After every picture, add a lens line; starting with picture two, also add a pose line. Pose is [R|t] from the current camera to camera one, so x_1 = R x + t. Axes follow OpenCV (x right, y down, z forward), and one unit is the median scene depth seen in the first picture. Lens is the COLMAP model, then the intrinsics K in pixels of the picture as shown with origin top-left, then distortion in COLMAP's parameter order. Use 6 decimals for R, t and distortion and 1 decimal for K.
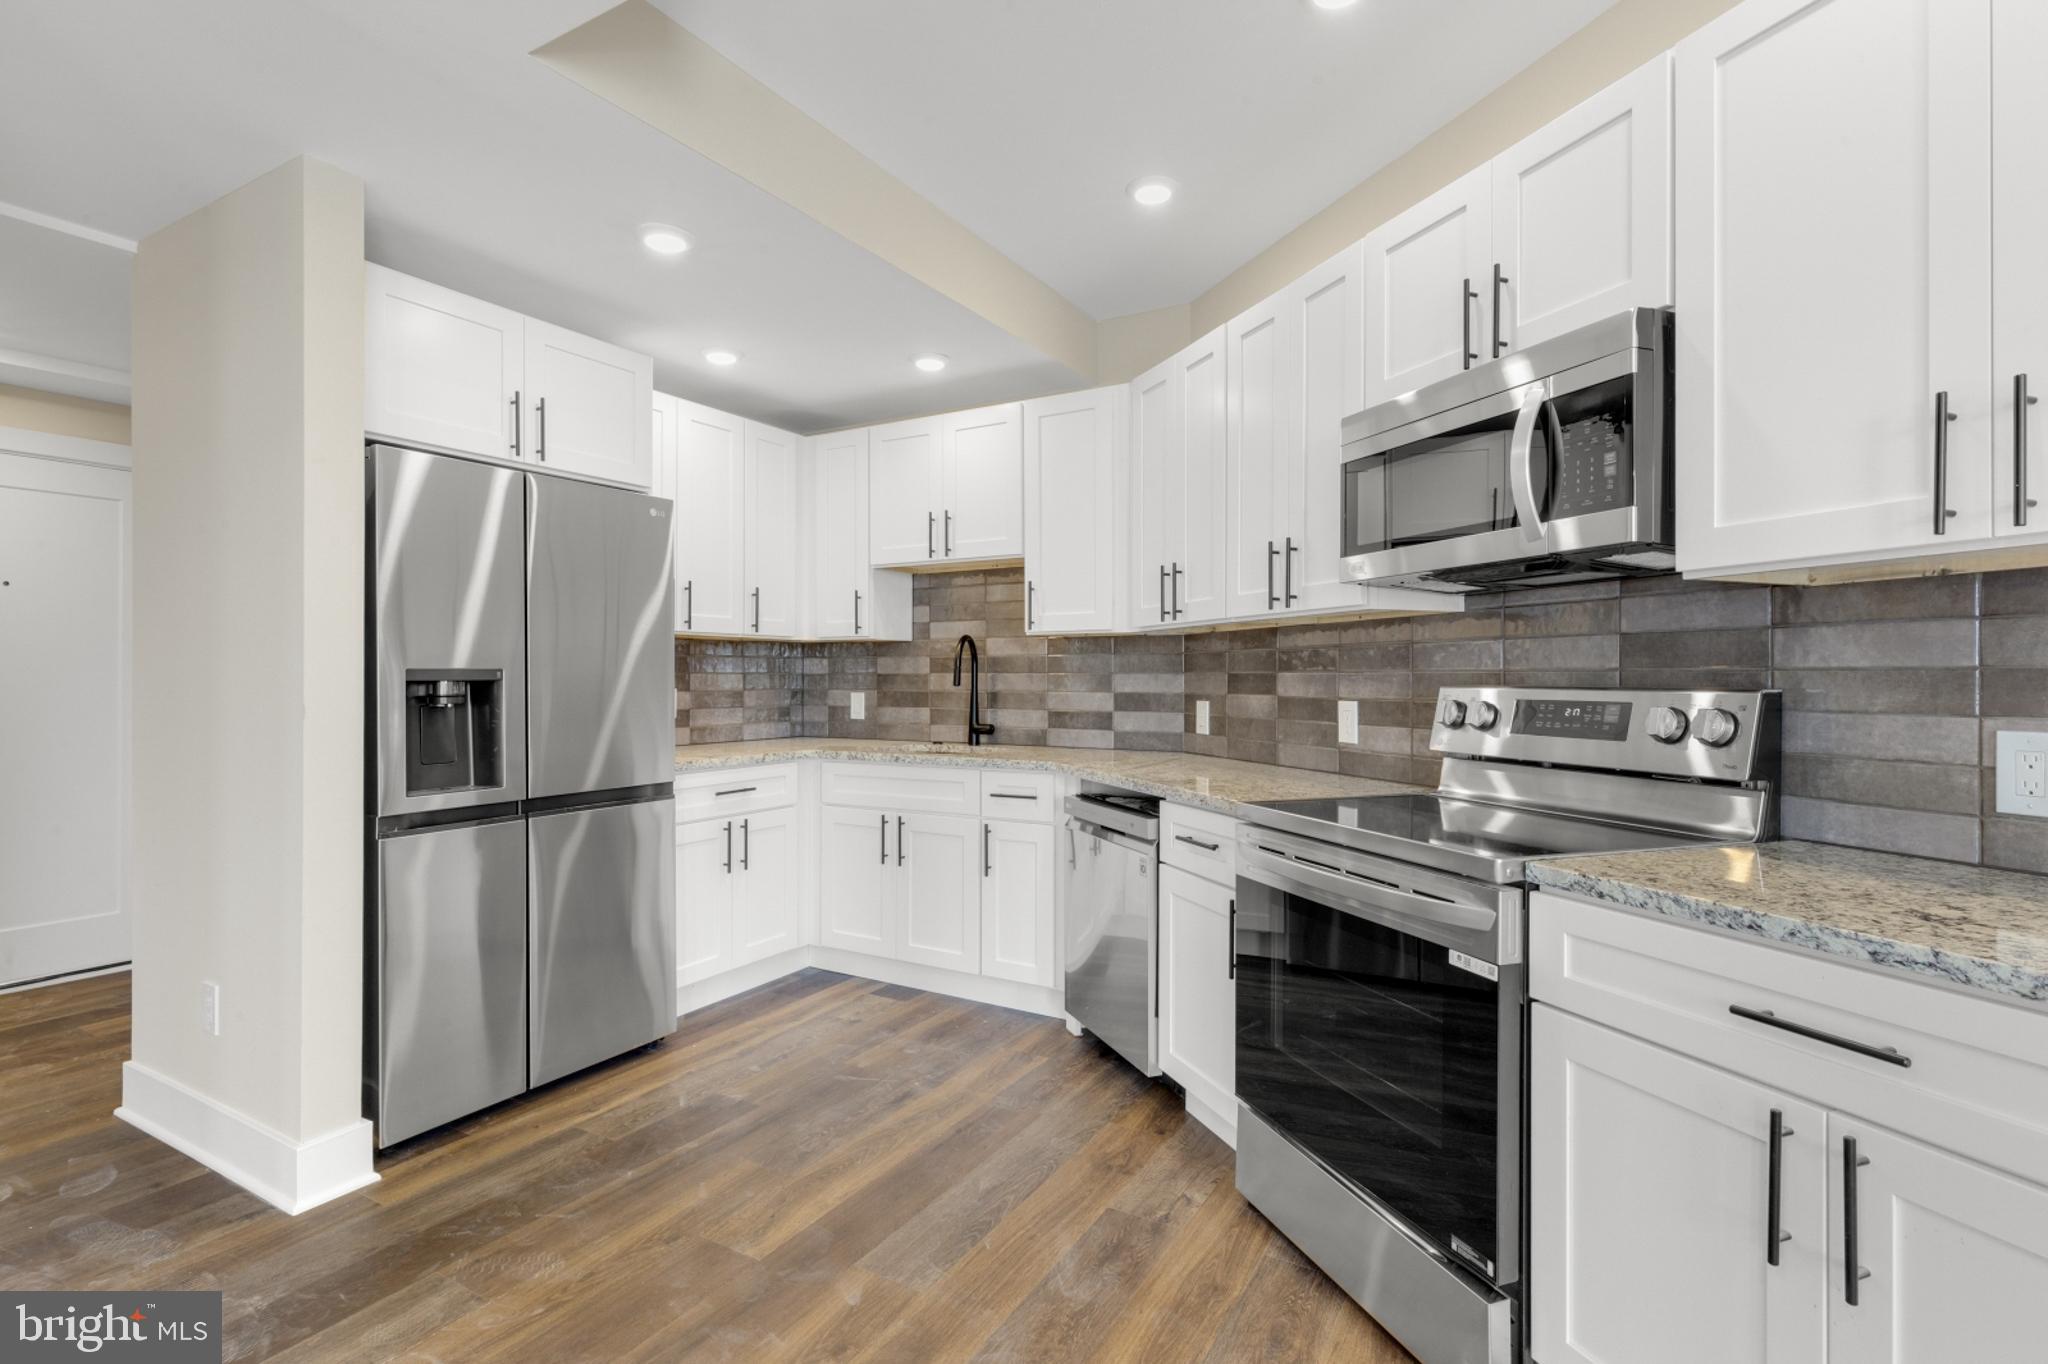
lens RADIAL K [[970.7, 0, 1024.0], [0, 970.7, 682.0], [0, 0, 1]] dist [-0.000504, -0.000327]
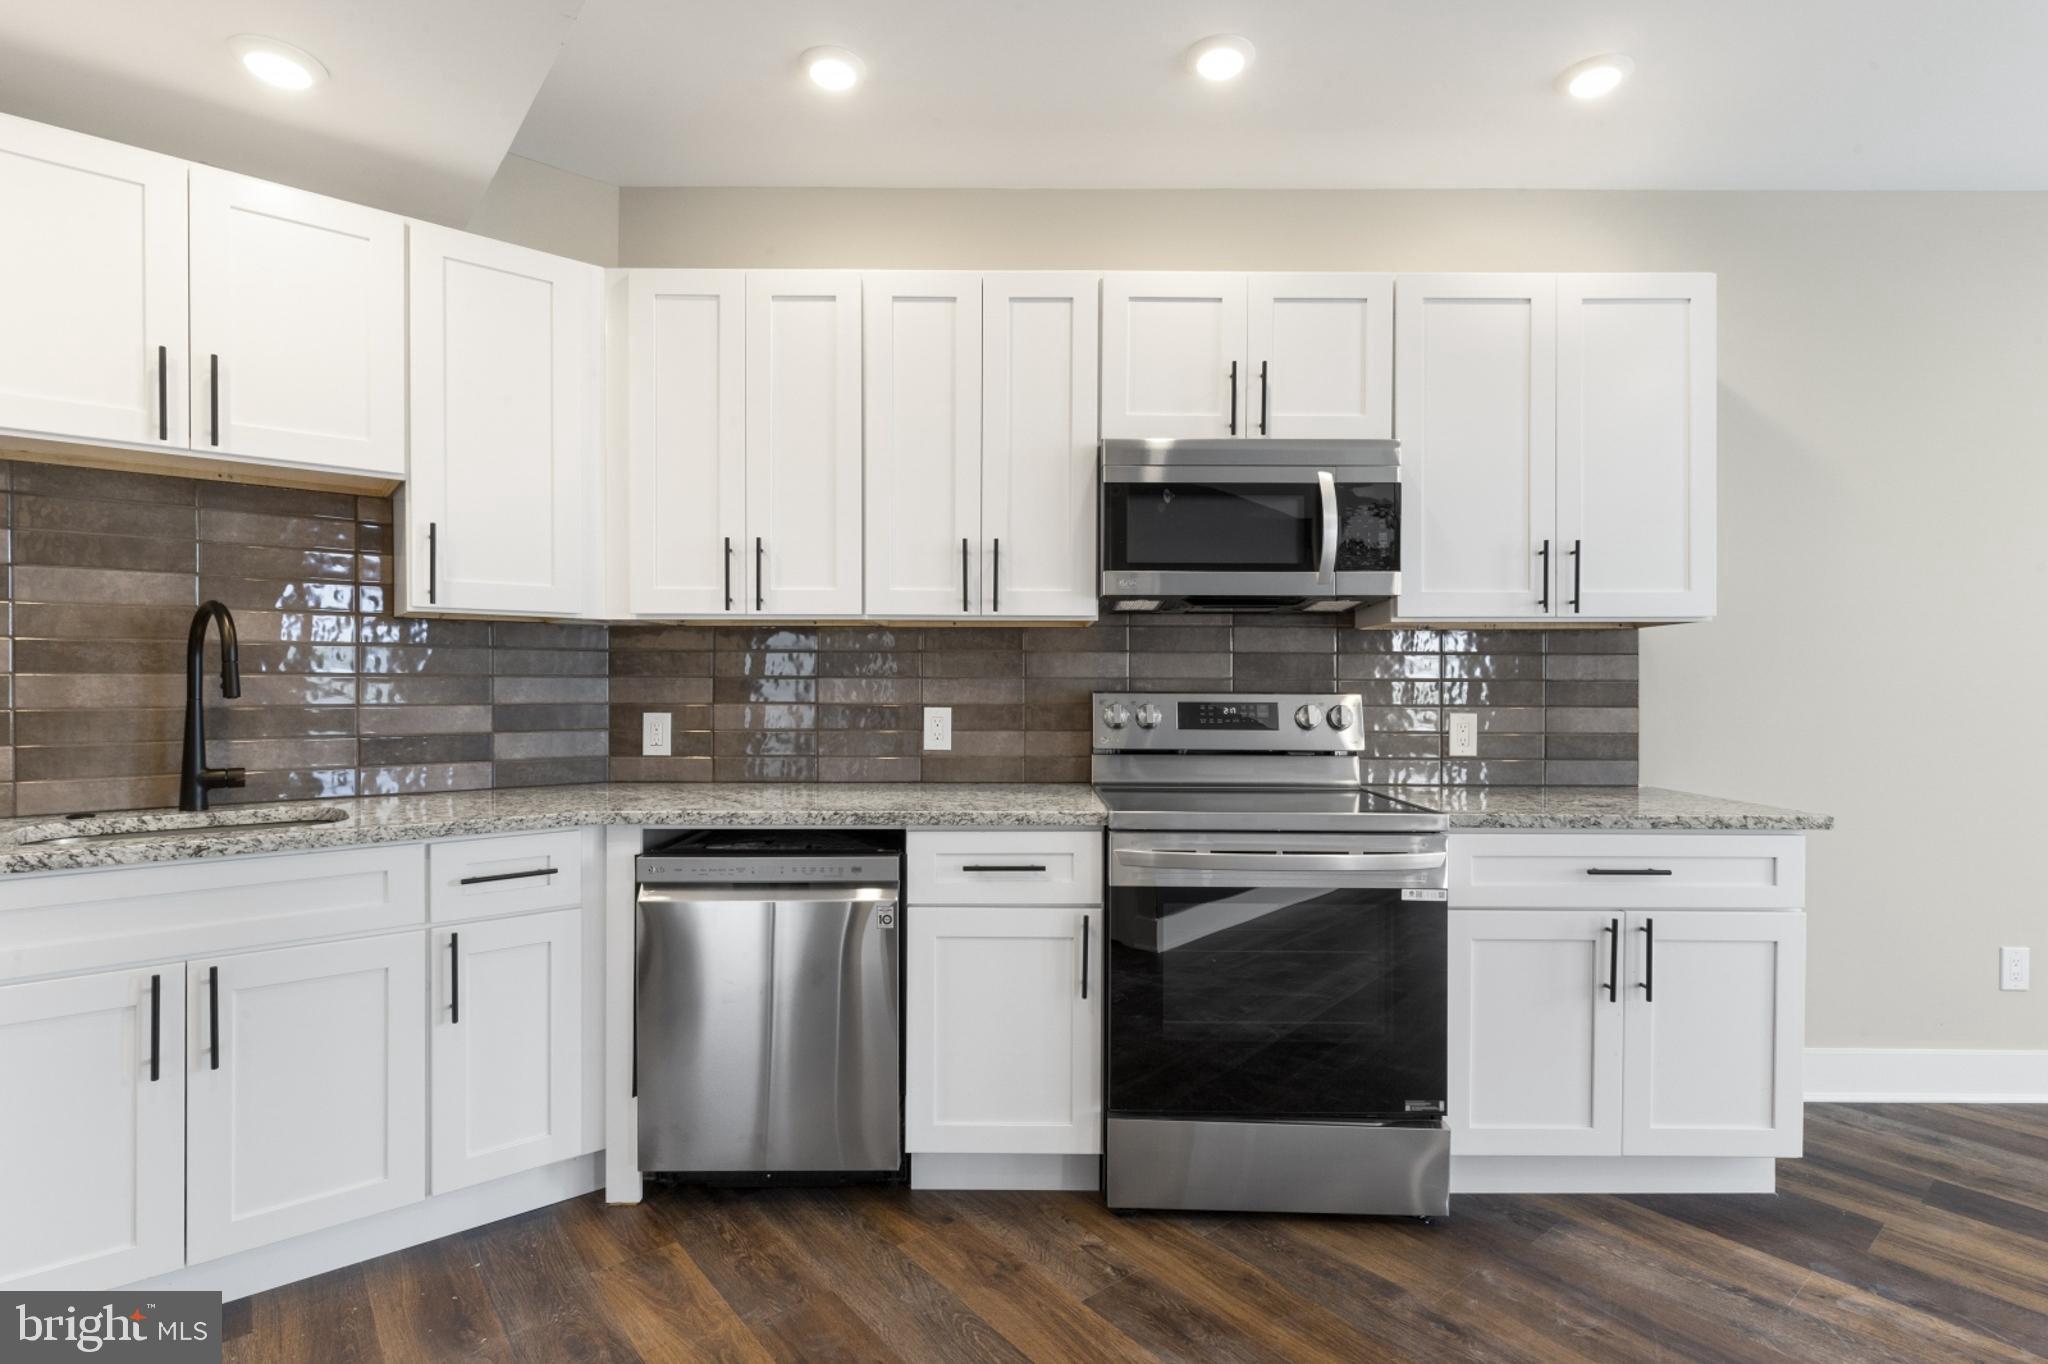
lens RADIAL K [[983.0, 0, 1023.4], [0, 983.0, 691.0], [0, 0, 1]] dist [0.001758, 0.000244]
pose [[0.357002, -0.008973, 0.934061, -0.461574], [0.001089, 0.999957, 0.009190, -0.005000], [-0.934103, -0.002264, 0.356997, 0.459363]]
